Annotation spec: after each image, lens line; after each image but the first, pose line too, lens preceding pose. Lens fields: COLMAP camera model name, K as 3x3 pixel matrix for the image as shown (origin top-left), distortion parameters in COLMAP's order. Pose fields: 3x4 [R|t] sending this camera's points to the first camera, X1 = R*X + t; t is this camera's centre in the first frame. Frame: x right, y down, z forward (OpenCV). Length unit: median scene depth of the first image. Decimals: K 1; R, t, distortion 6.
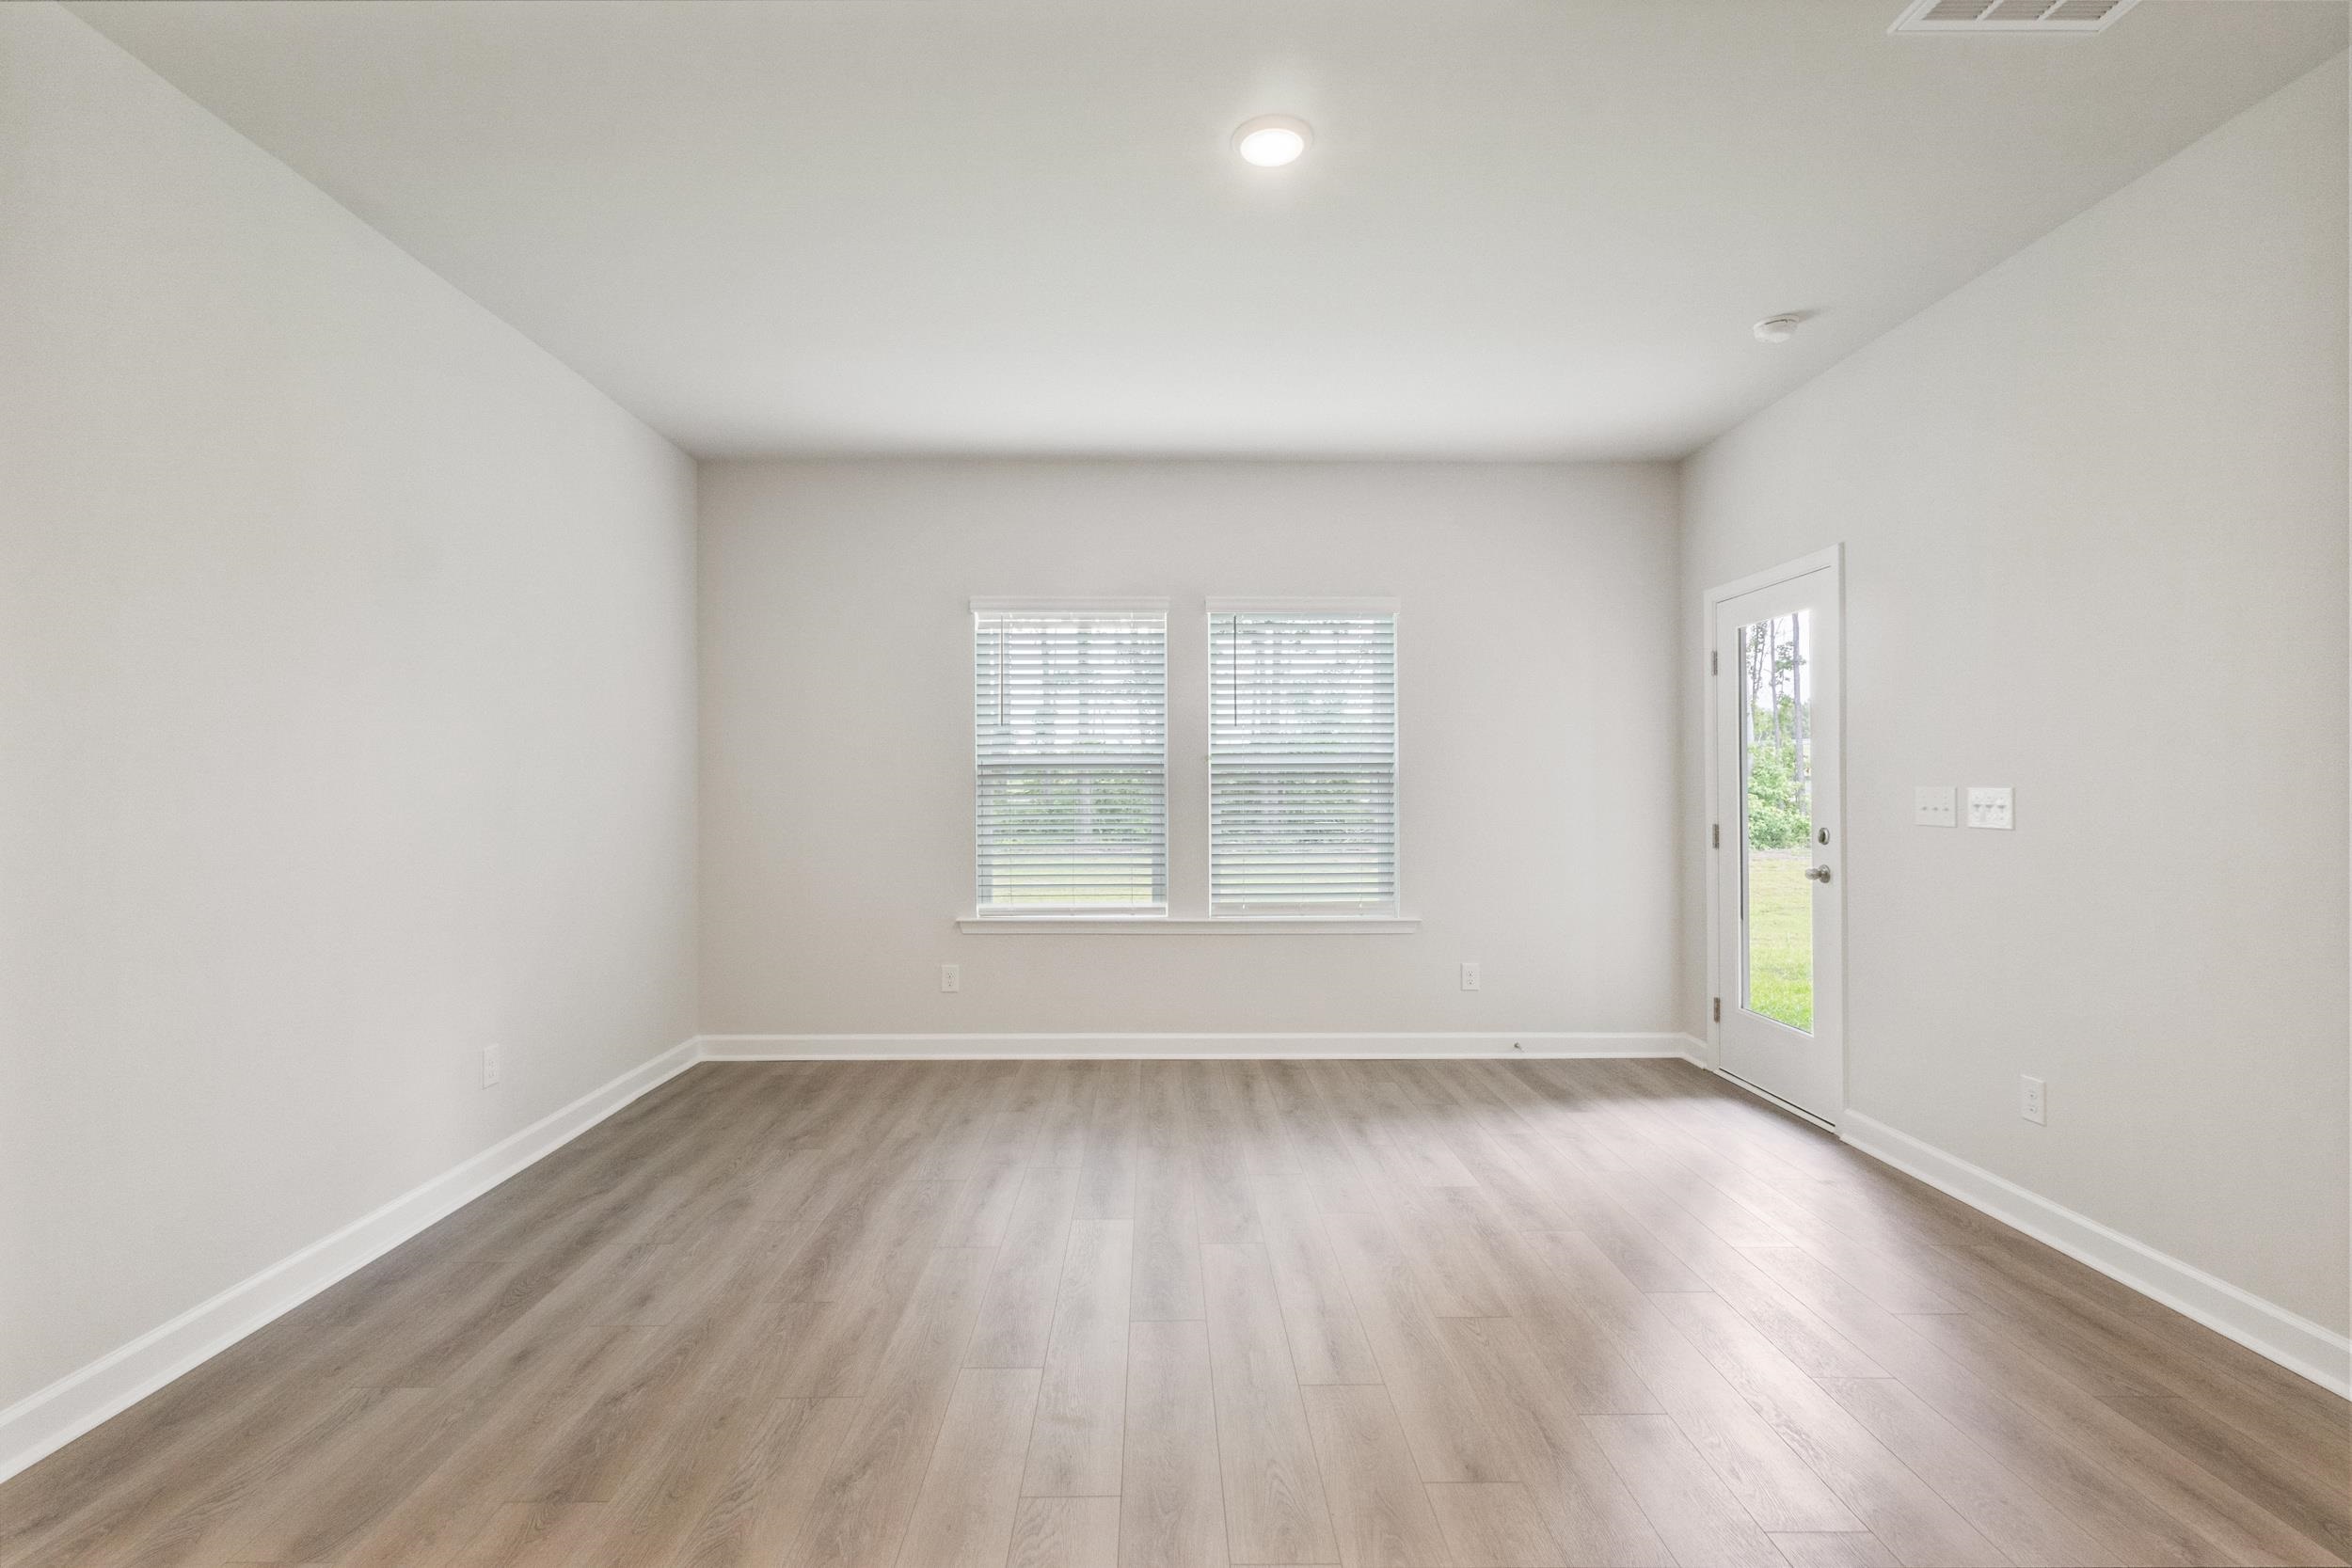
lens RADIAL K [[1090.9, 0, 1156.0], [0, 1090.9, 777.2], [0, 0, 1]] dist [0.000459, 0.000540]
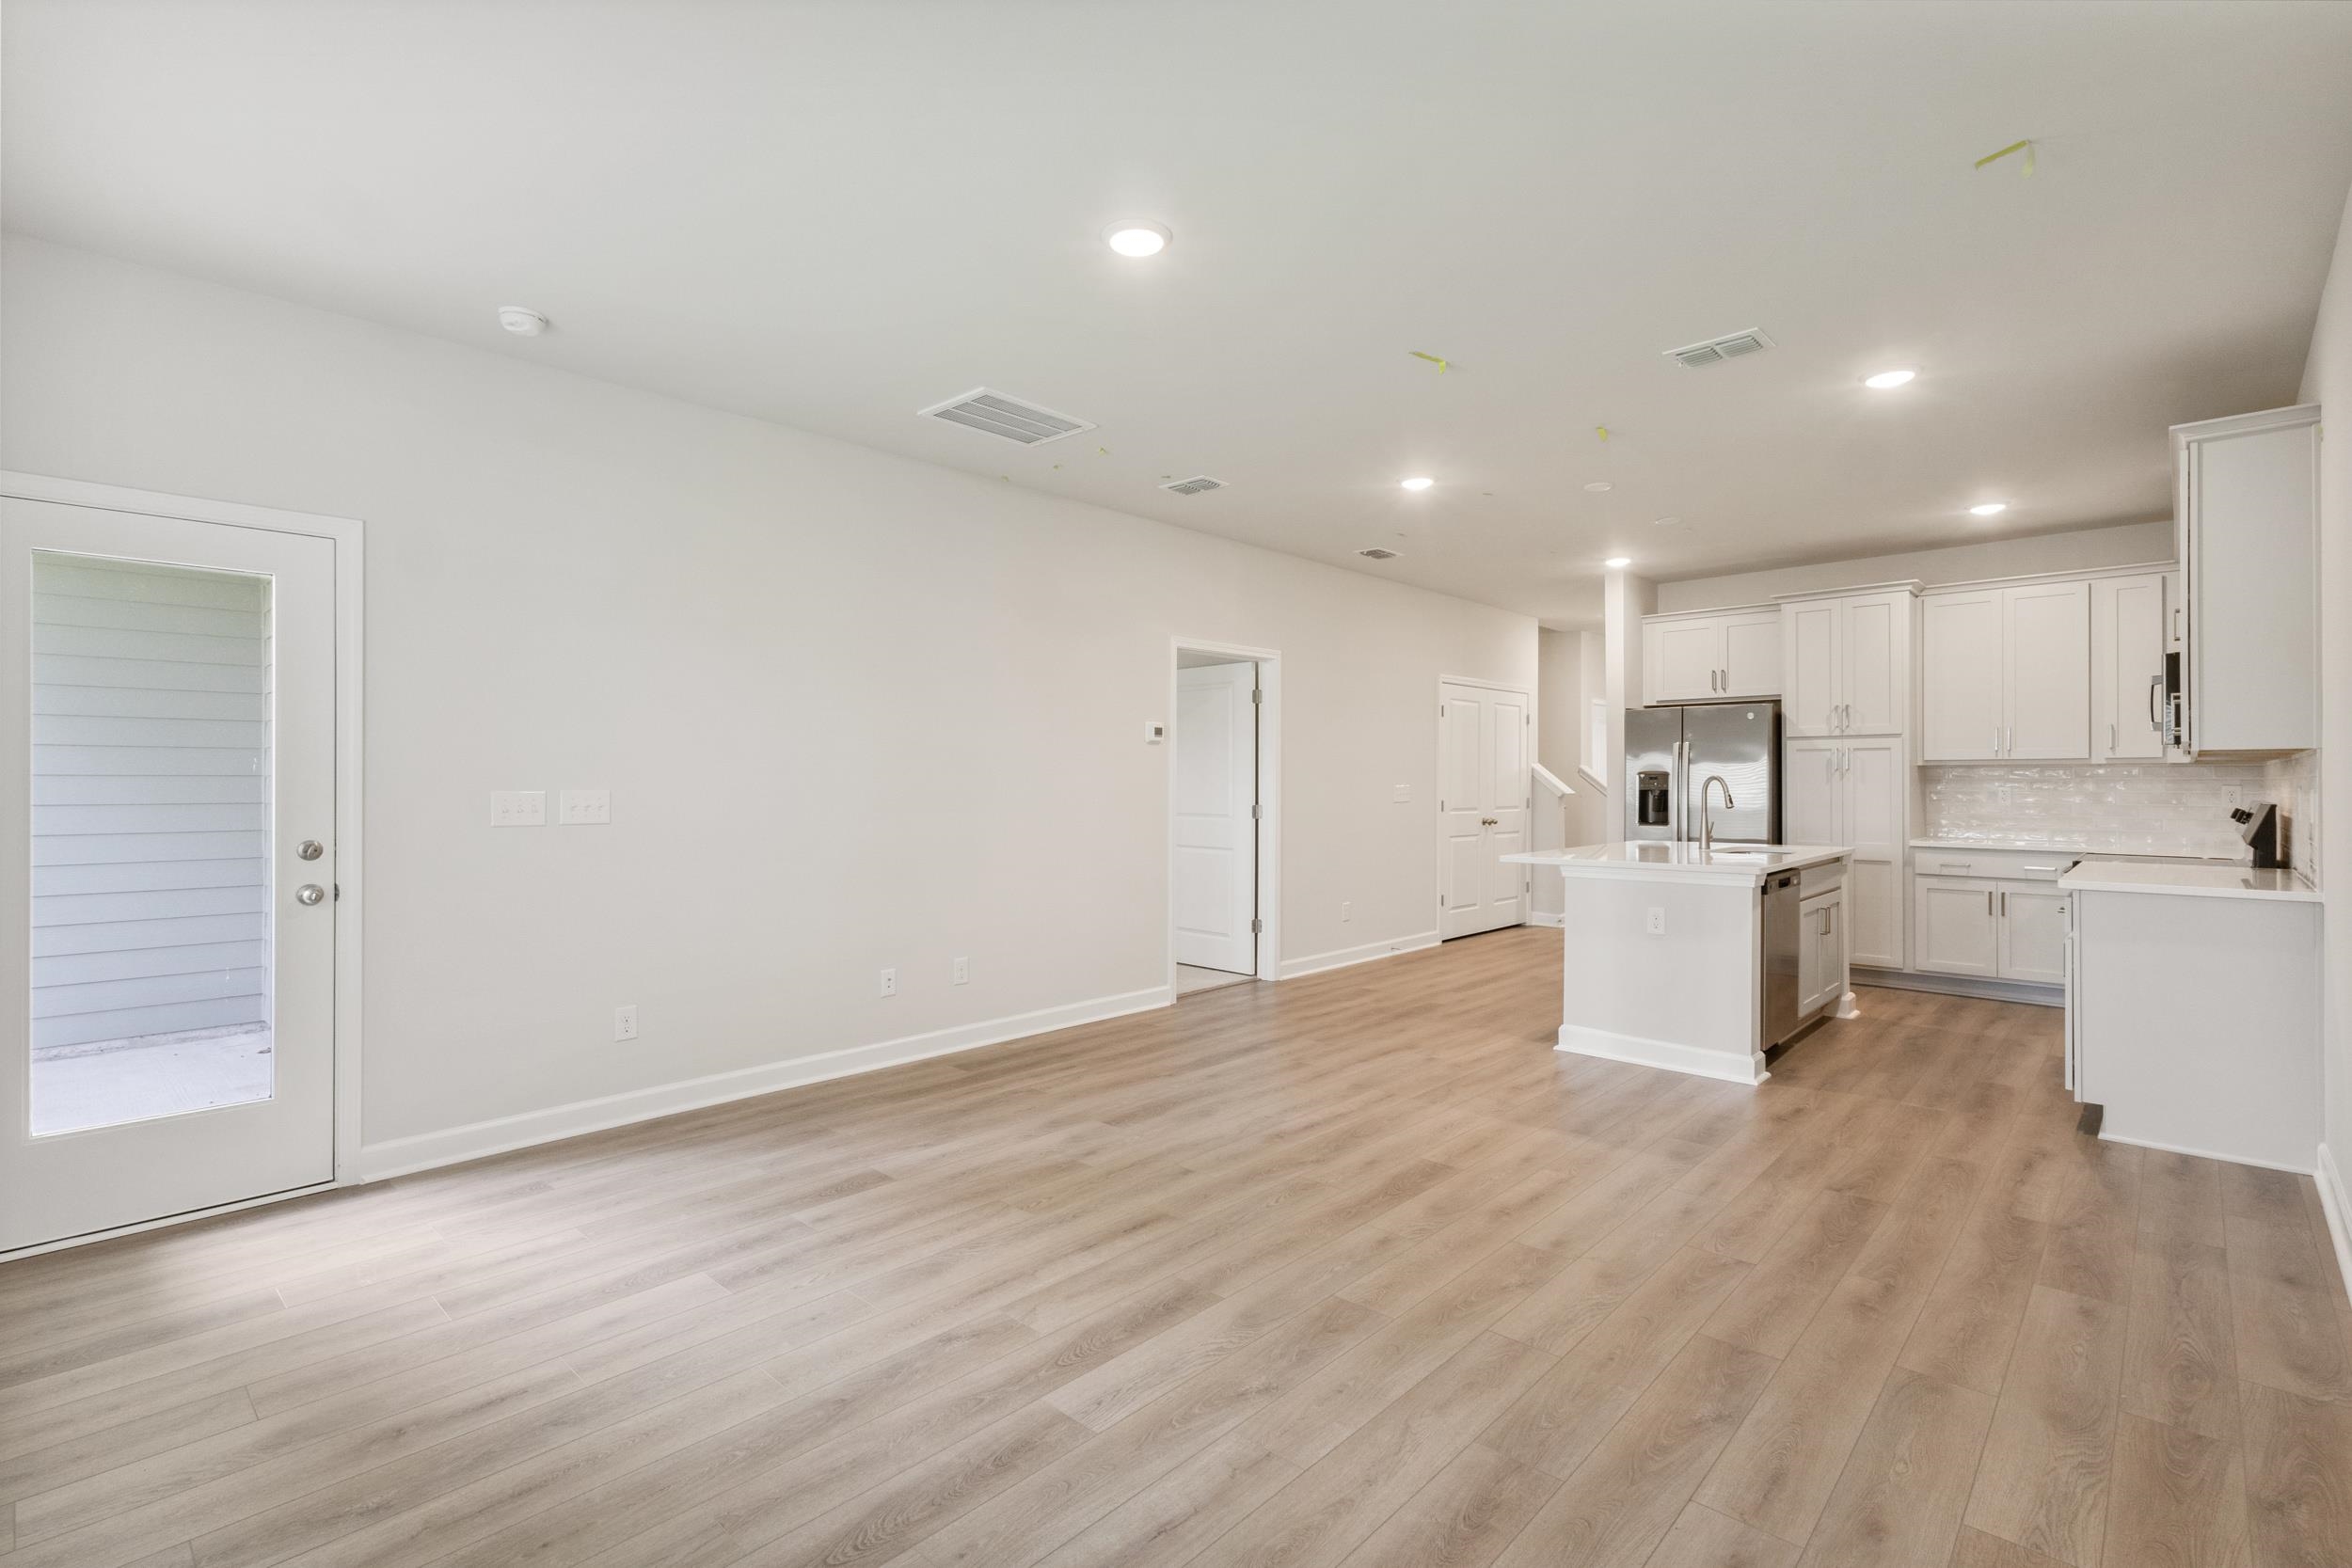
lens RADIAL K [[1087.8, 0, 1168.3], [0, 1087.8, 774.9], [0, 0, 1]] dist [0.001115, 0.000649]
pose [[-0.731707, 0.004102, 0.681607, -0.587509], [-0.004704, 0.999928, -0.011067, 0.002989], [-0.681603, -0.011305, -0.731635, 1.513676]]
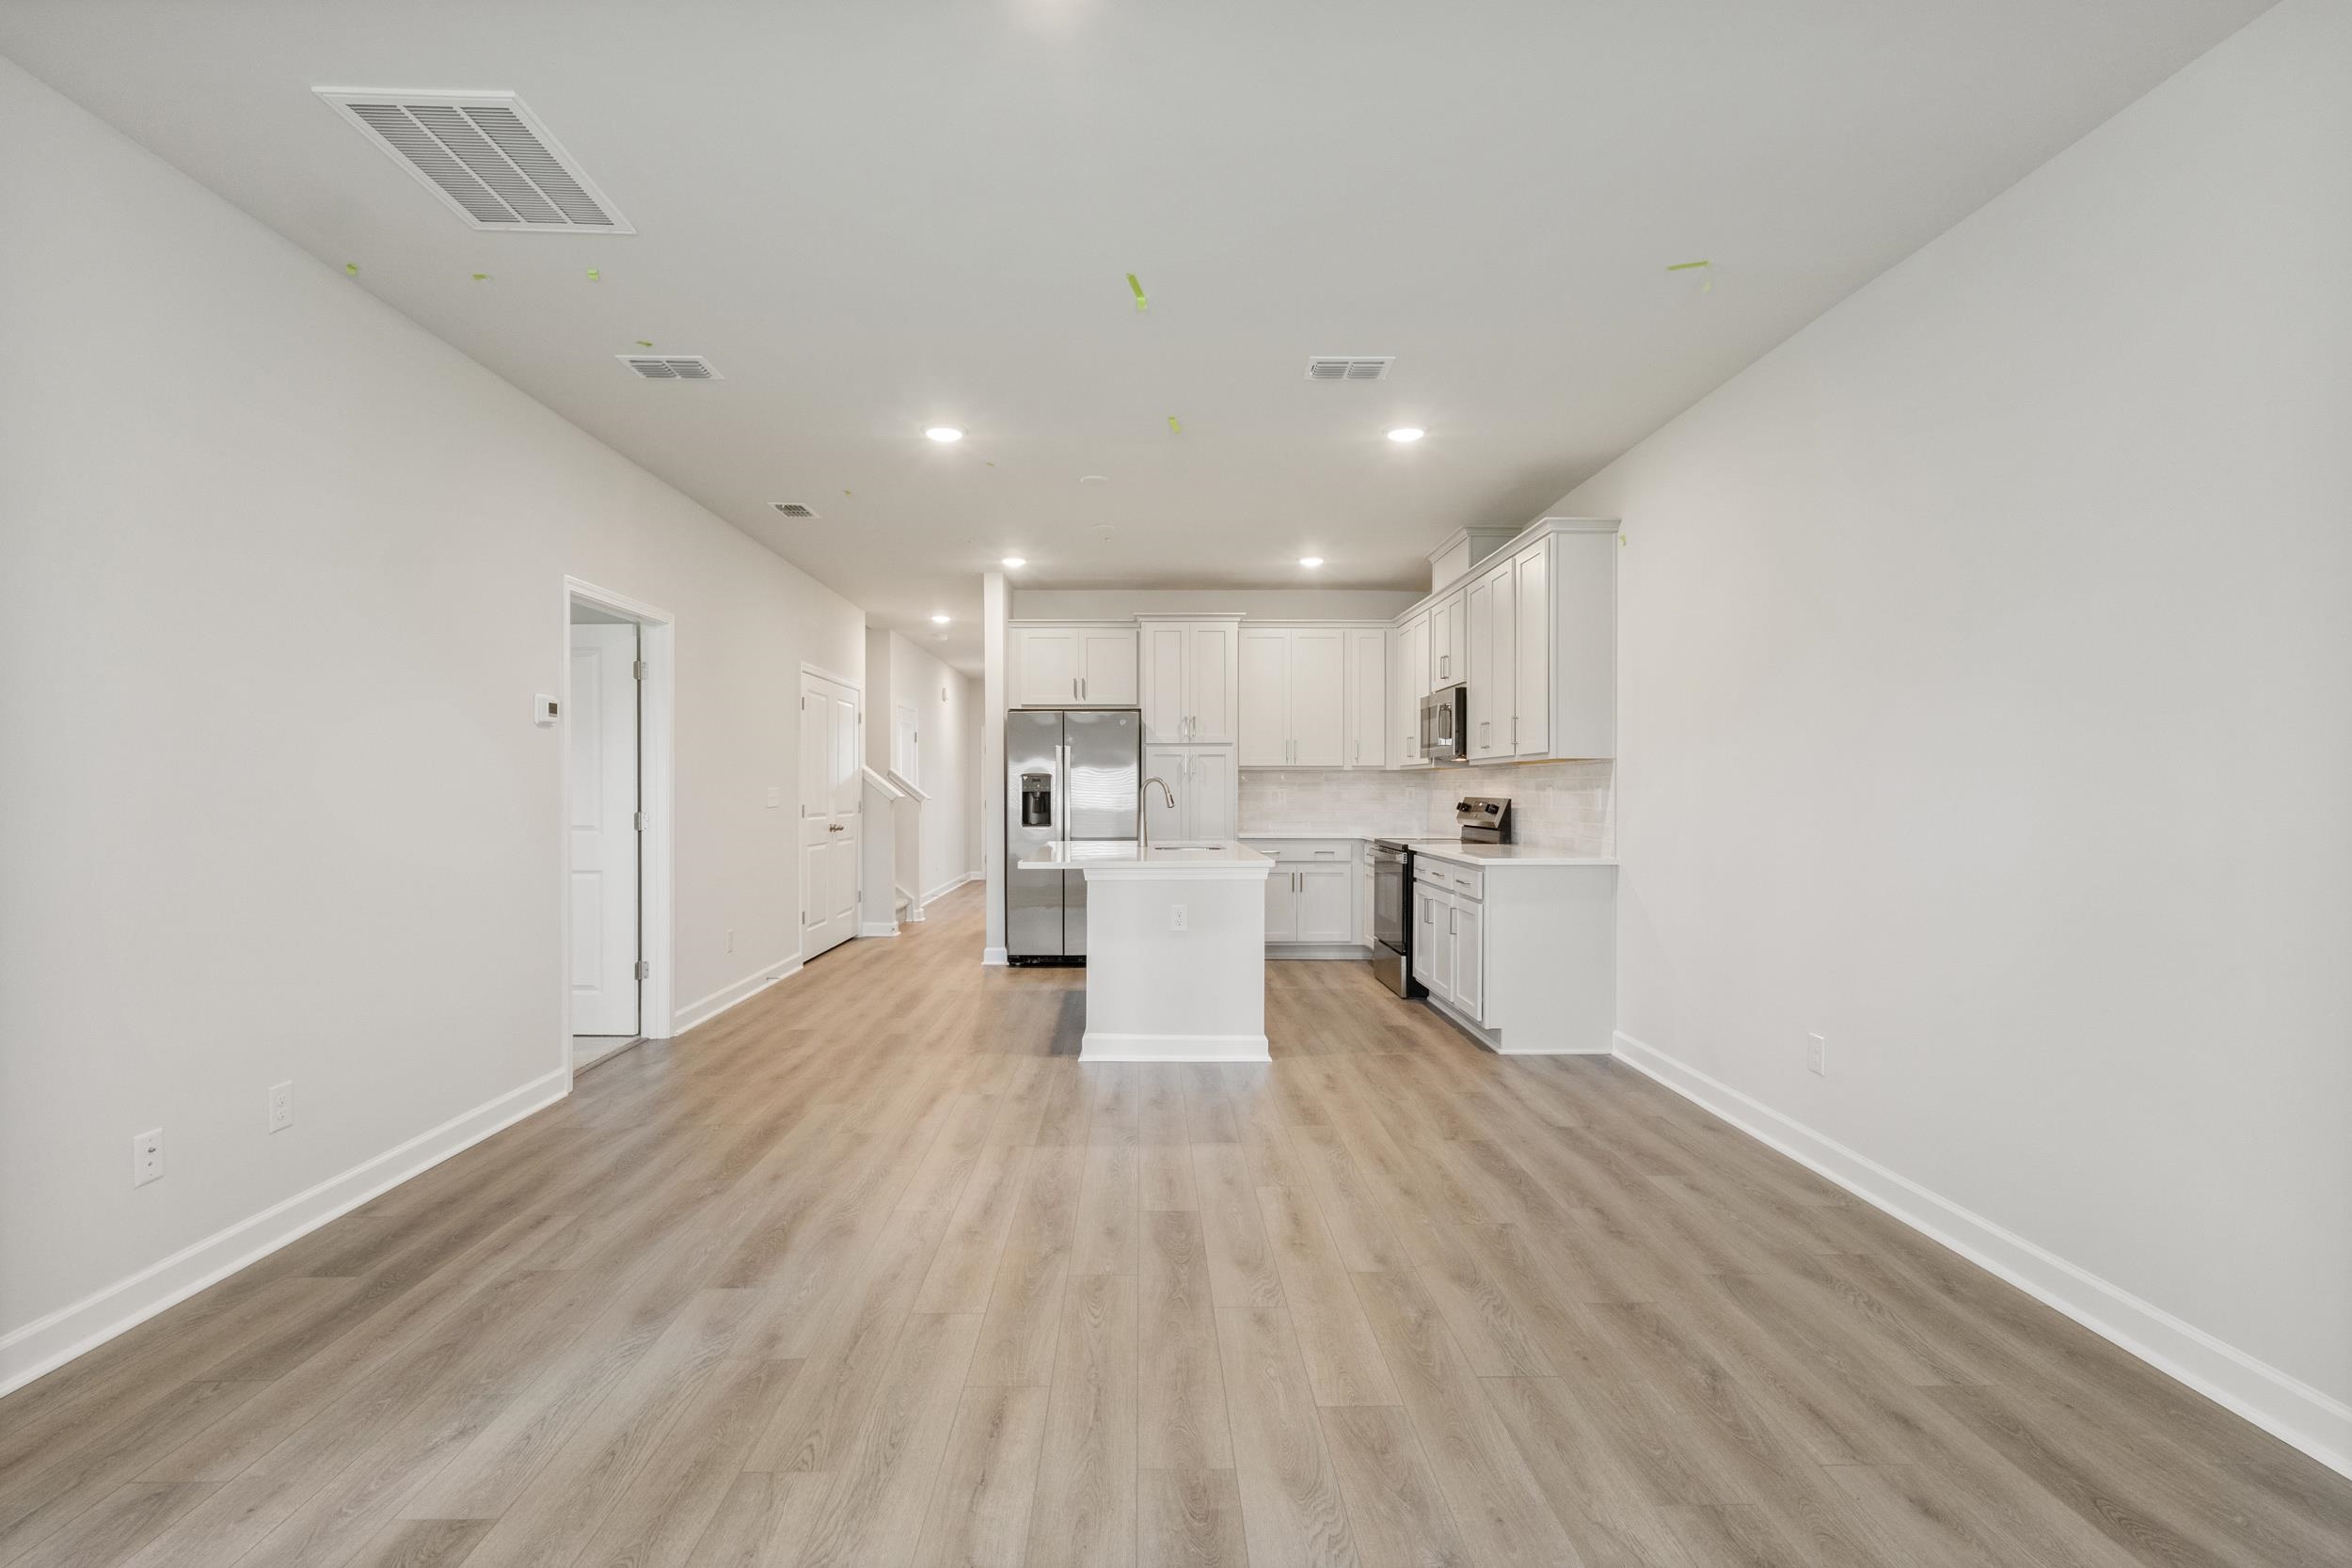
lens RADIAL K [[1089.7, 0, 1170.8], [0, 1089.7, 794.5], [0, 0, 1]] dist [-0.000756, 0.000279]
pose [[-0.999650, -0.000260, -0.026444, 0.035725], [-0.000231, 0.999999, -0.001114, 0.013782], [0.026445, -0.001108, -0.999650, 1.483926]]
